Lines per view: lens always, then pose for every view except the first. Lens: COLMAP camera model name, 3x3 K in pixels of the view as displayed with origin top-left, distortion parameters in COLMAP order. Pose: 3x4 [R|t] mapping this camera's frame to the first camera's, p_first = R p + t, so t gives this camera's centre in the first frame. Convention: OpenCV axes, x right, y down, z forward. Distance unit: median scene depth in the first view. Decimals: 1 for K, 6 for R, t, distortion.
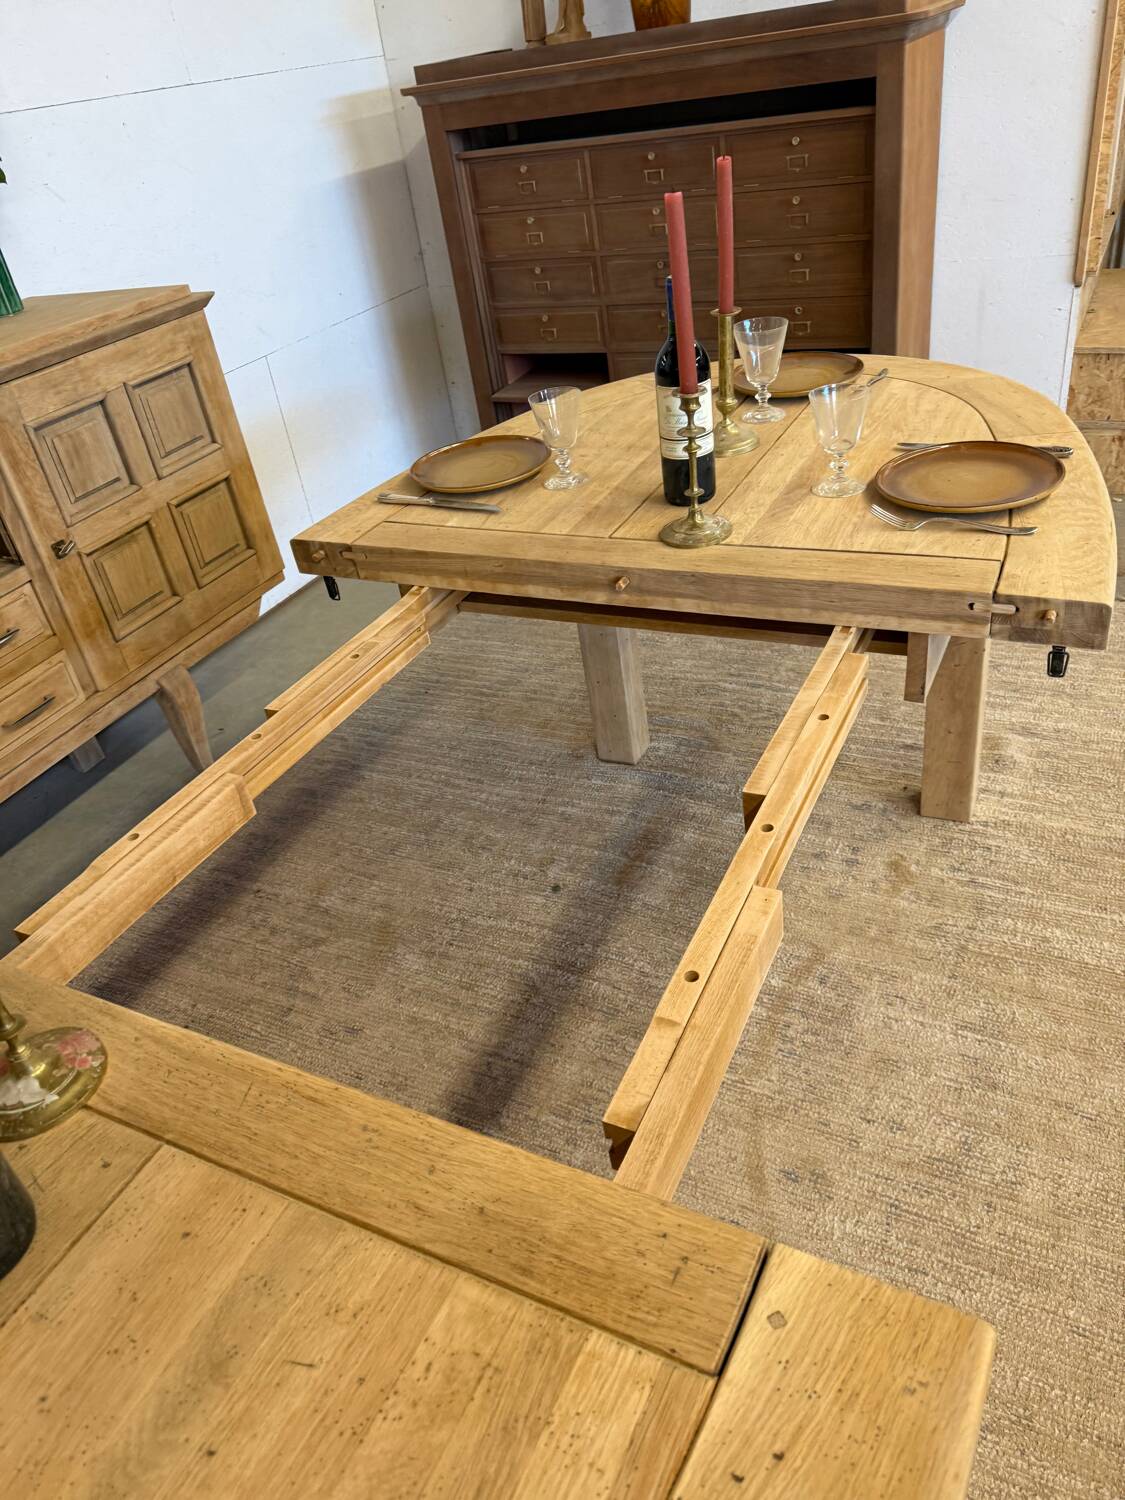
lens RADIAL K [[1066.0, 0, 564.8], [0, 1066.0, 743.5], [0, 0, 1]] dist [-0.002404, 0.005169]
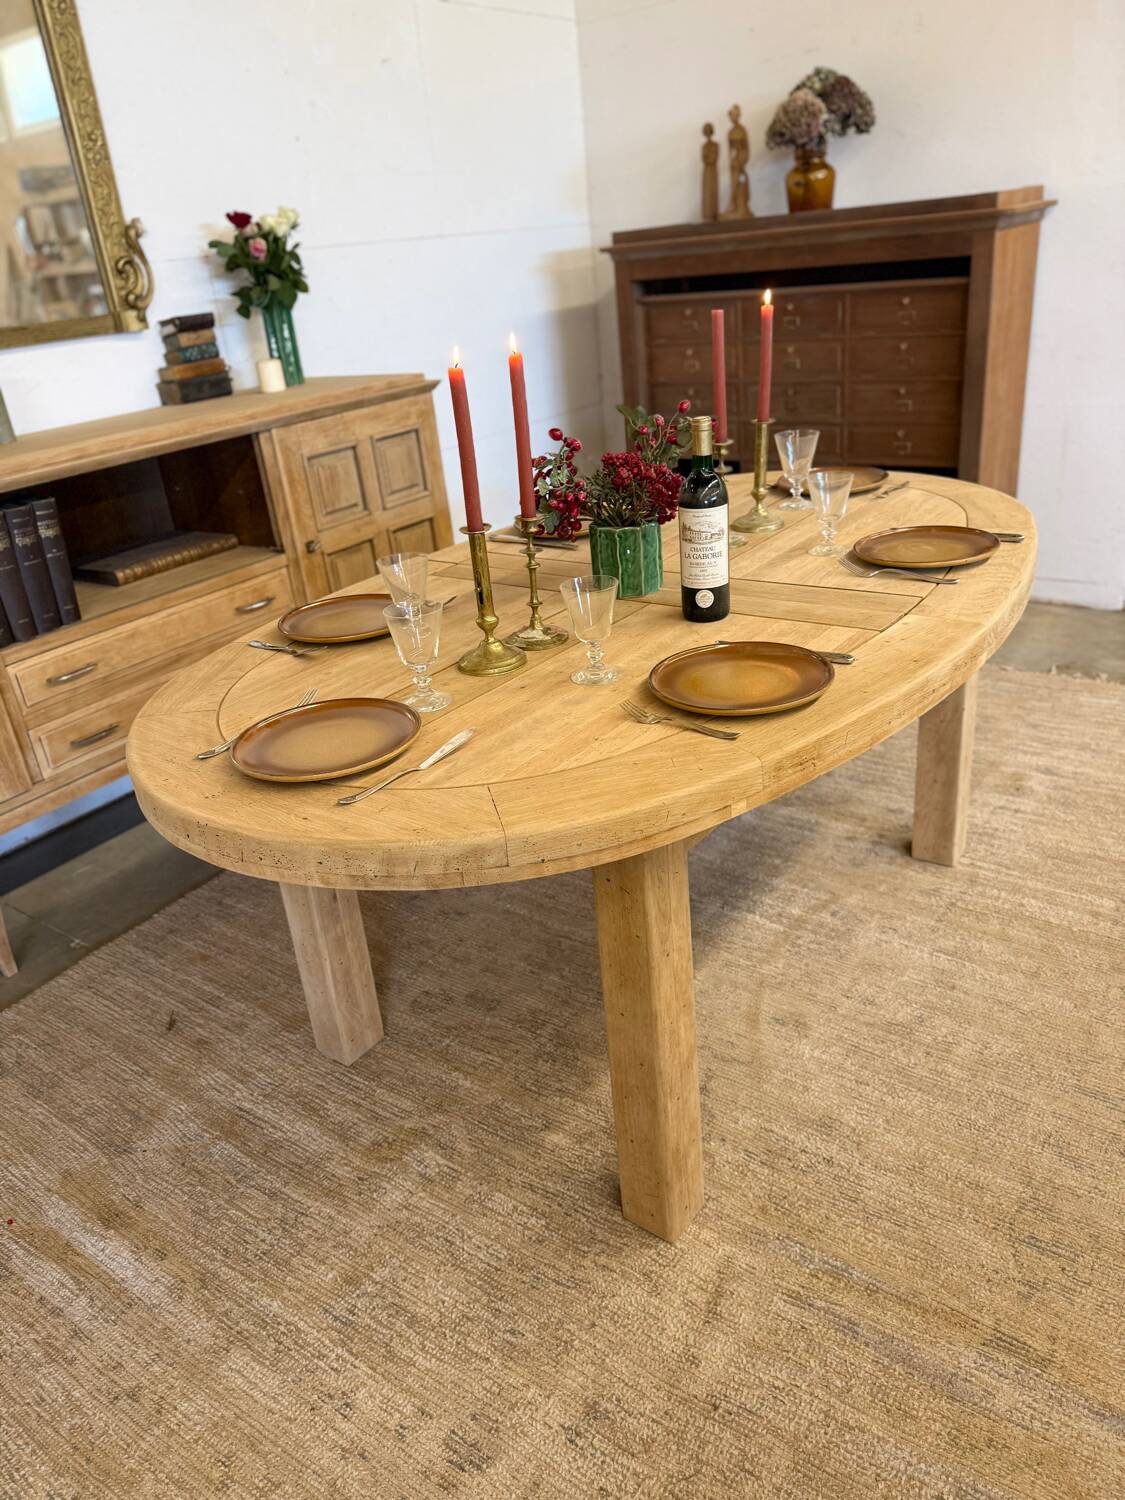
lens RADIAL K [[1053.4, 0, 553.0], [0, 1053.4, 749.2], [0, 0, 1]] dist [0.008816, -0.007351]
pose [[0.983408, 0.113968, -0.141141, 0.049220], [-0.129574, 0.985801, -0.106803, 0.155457], [0.126964, 0.123319, 0.984212, -0.230119]]
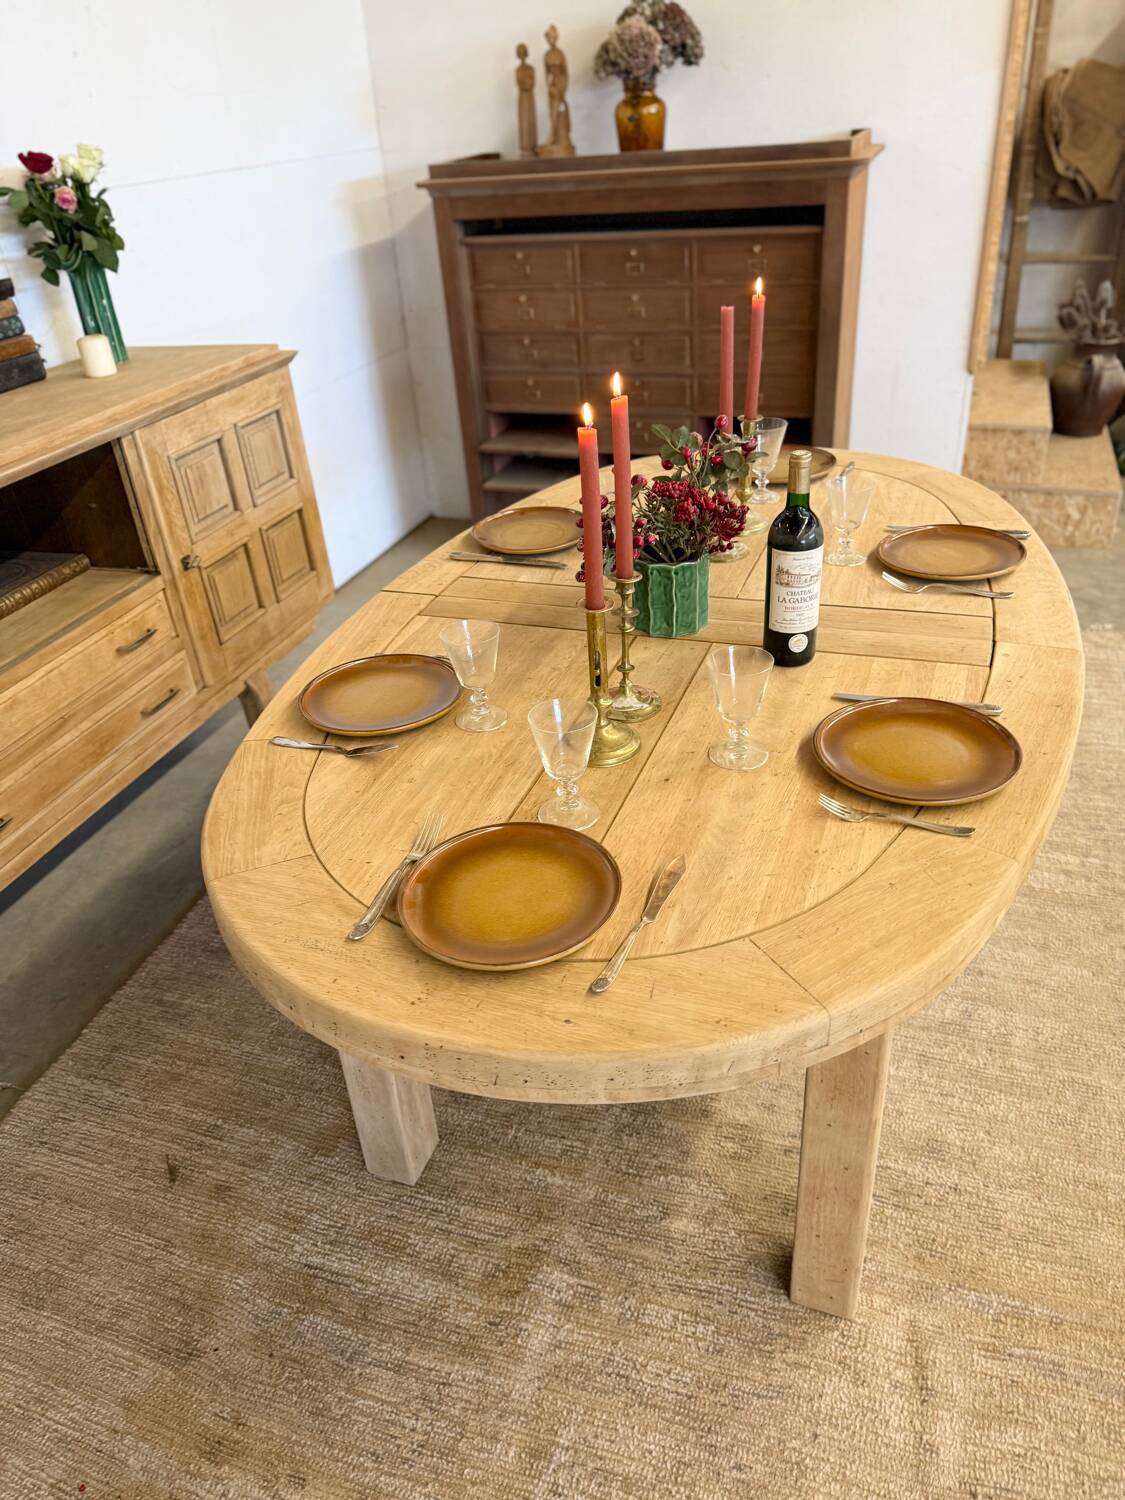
lens RADIAL K [[1056.7, 0, 551.2], [0, 1056.7, 740.3], [0, 0, 1]] dist [0.004425, -0.005517]
pose [[0.992227, -0.001232, 0.124437, -0.190460], [0.007070, 0.998894, -0.046486, 0.059358], [-0.124243, 0.047004, 0.991138, -0.164526]]
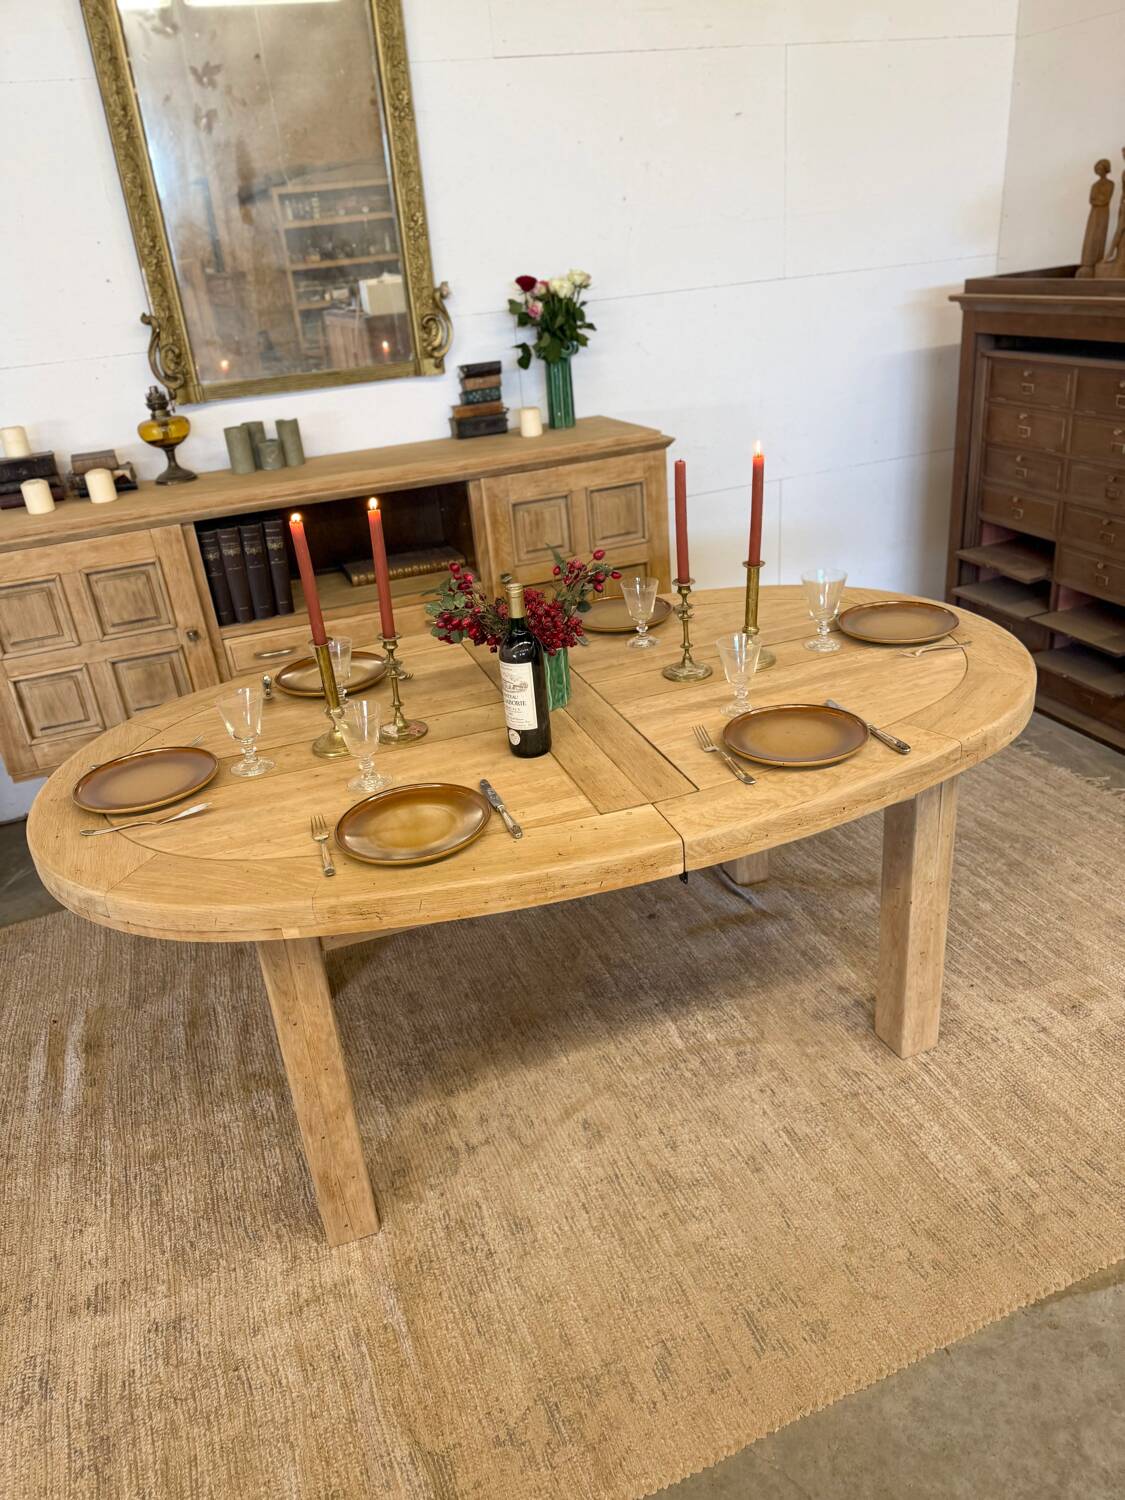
lens RADIAL K [[1041.0, 0, 566.4], [0, 1041.0, 748.9], [0, 0, 1]] dist [0.056094, -0.075509]
pose [[0.724602, 0.363454, -0.585536, 0.516106], [-0.389611, 0.916864, 0.086972, -0.102487], [0.568467, 0.165111, 0.805967, -0.141569]]
